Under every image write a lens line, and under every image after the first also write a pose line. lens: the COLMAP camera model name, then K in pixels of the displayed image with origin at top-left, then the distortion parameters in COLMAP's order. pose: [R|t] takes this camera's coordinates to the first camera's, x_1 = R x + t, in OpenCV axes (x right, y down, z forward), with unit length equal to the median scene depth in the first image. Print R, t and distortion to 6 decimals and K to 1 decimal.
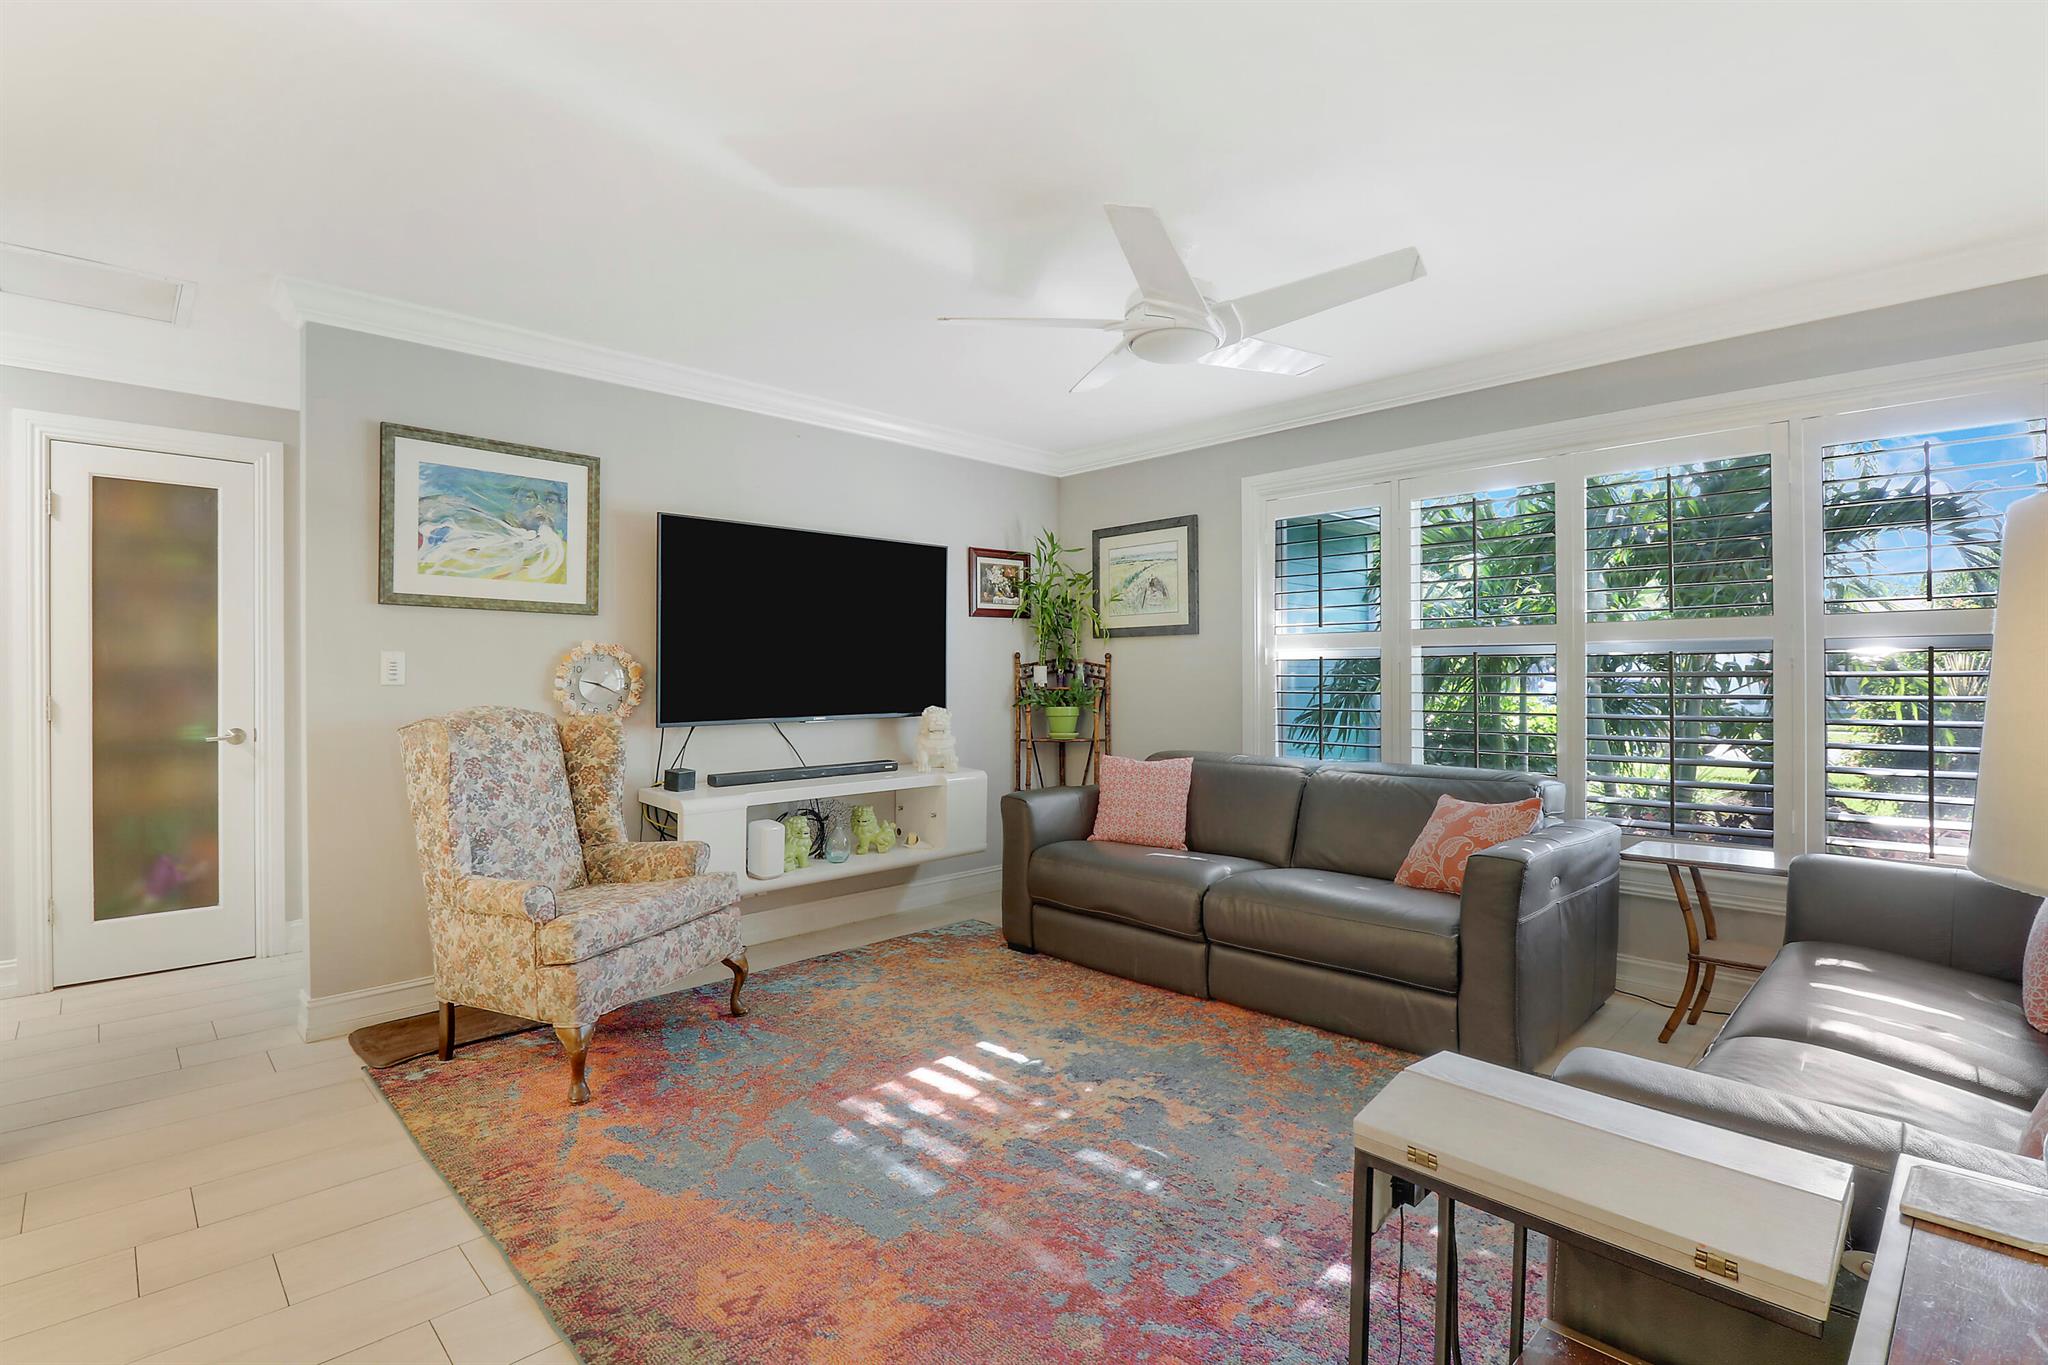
lens RADIAL K [[955.0, 0, 1022.5], [0, 955.0, 667.8], [0, 0, 1]] dist [-0.000619, -0.011976]
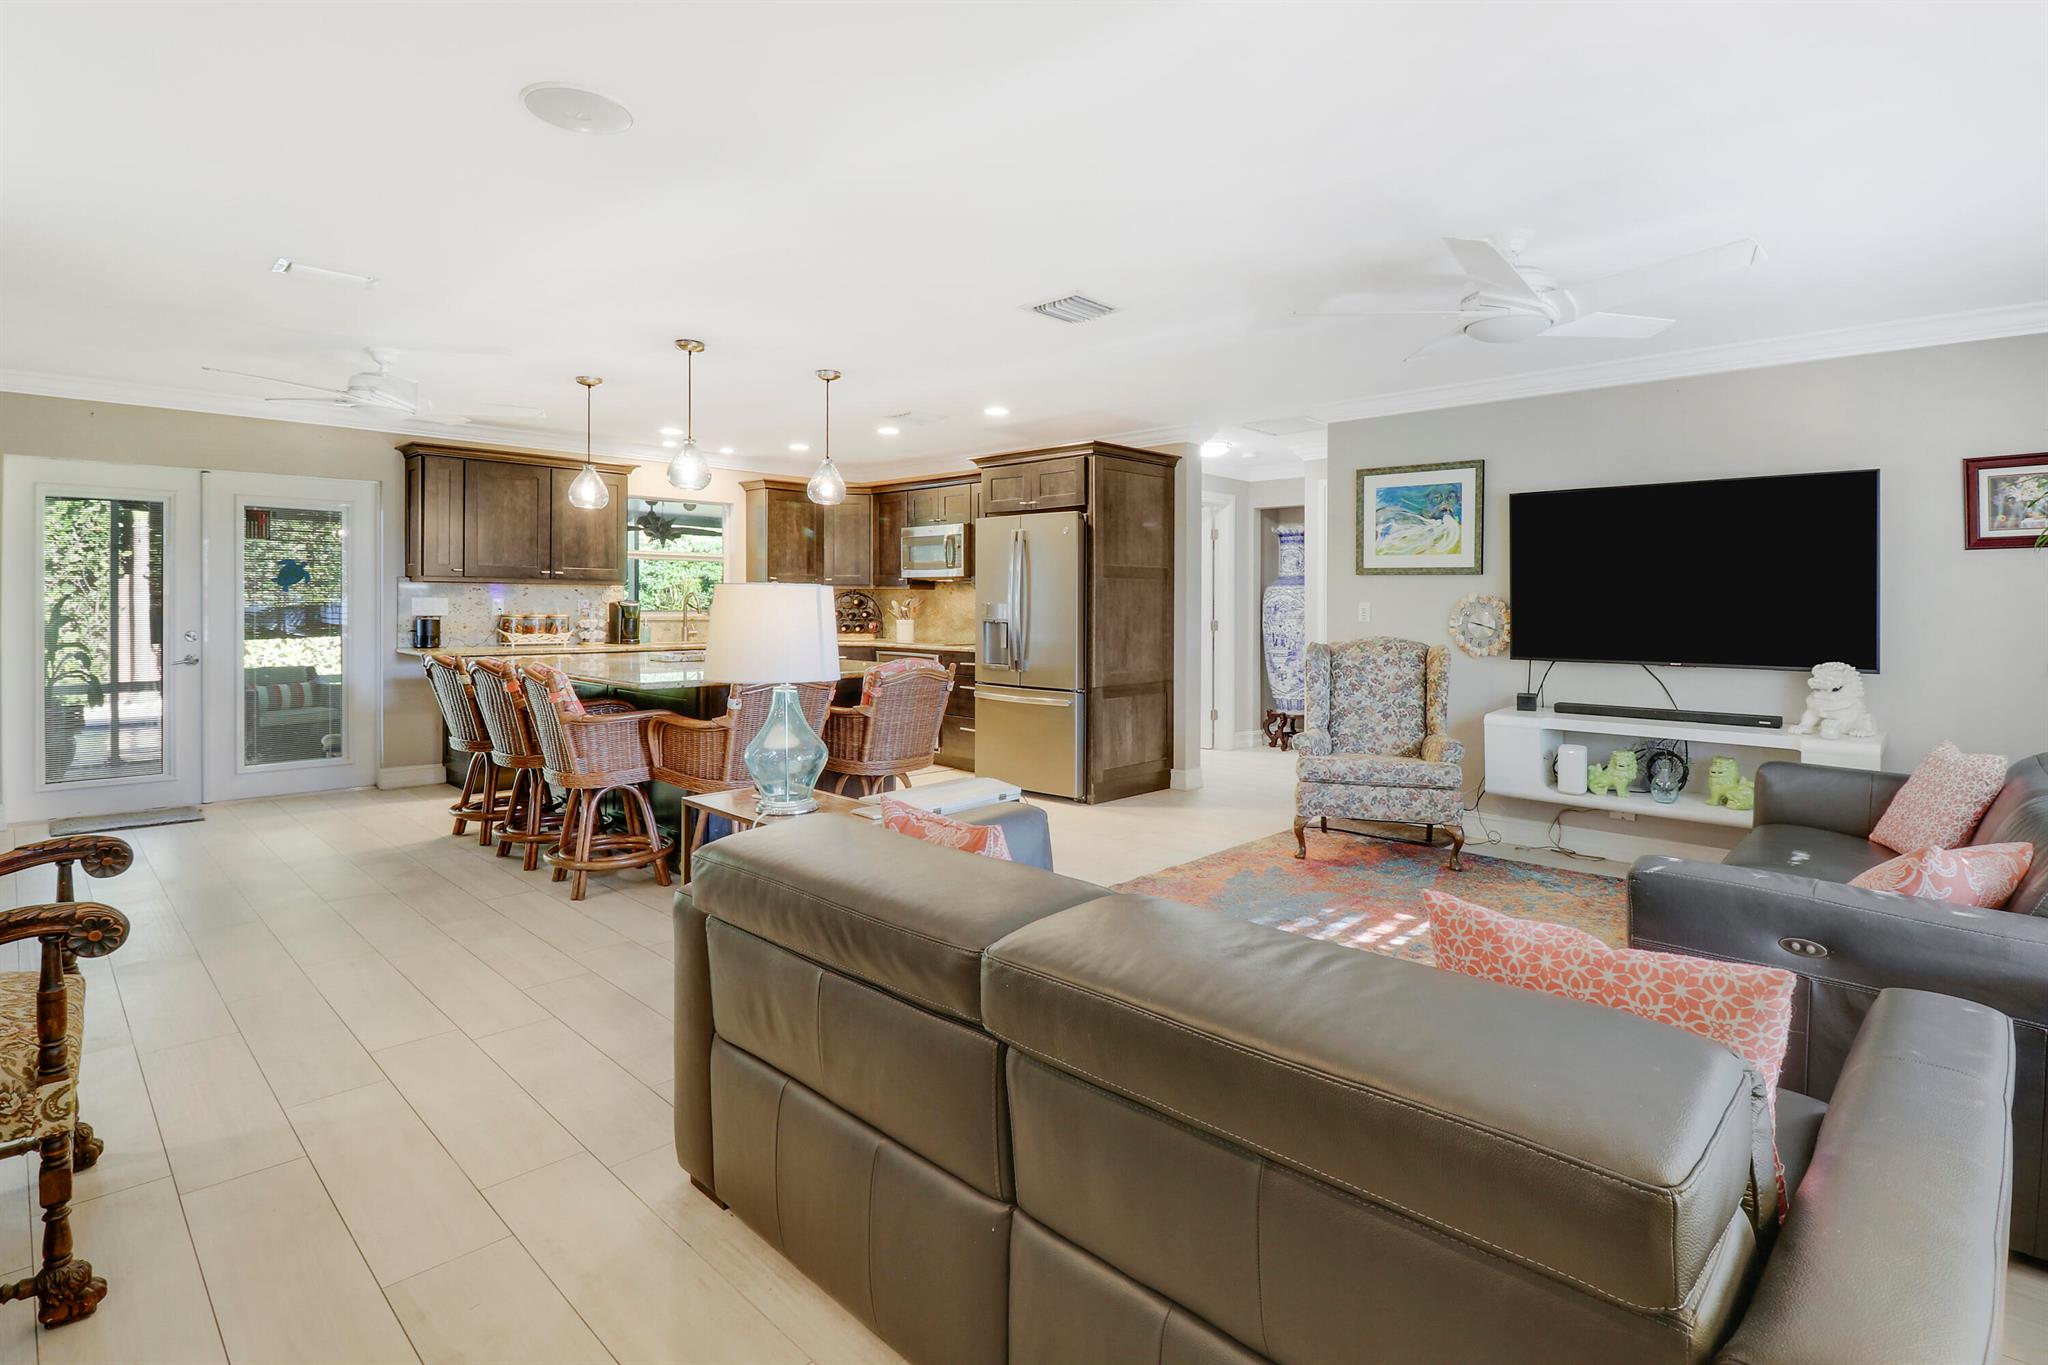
lens RADIAL K [[1000.5, 0, 1058.4], [0, 1000.5, 608.8], [0, 0, 1]] dist [-0.003799, -0.010696]
pose [[0.046718, 0.009577, -0.998862, 0.974403], [0.001393, 0.999952, 0.009652, -0.020978], [0.998907, -0.001842, 0.046703, 0.327943]]
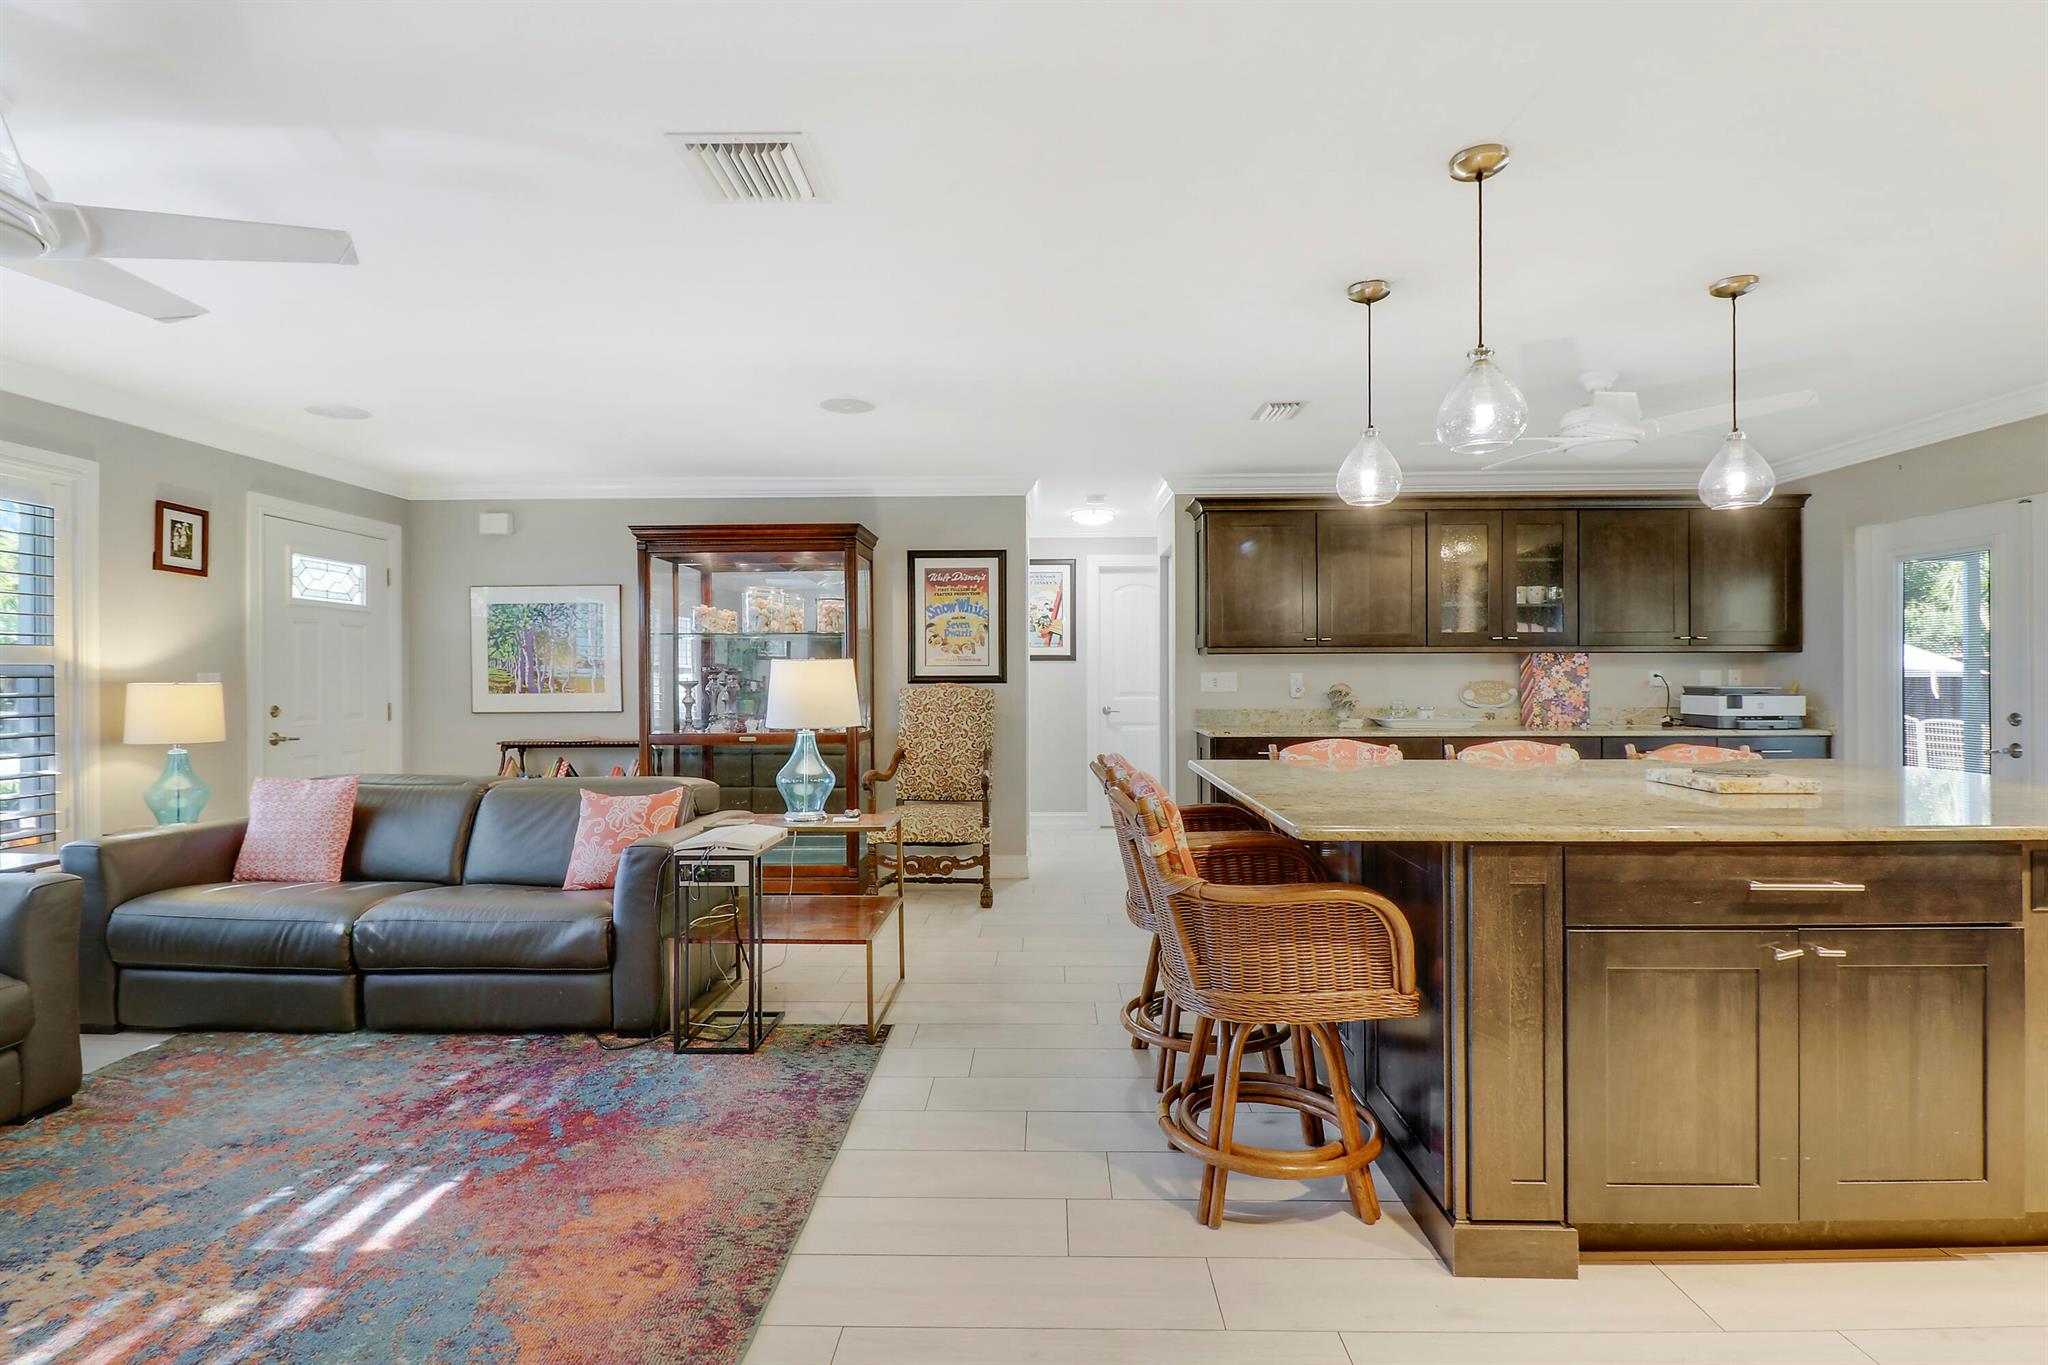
lens RADIAL K [[955.0, 0, 1028.9], [0, 955.0, 687.1], [0, 0, 1]] dist [-0.000619, -0.011976]
pose [[-0.699469, -0.000714, 0.714663, -0.664760], [-0.000387, 1.000000, 0.000620, -0.003362], [-0.714663, 0.000157, -0.699469, 0.698221]]
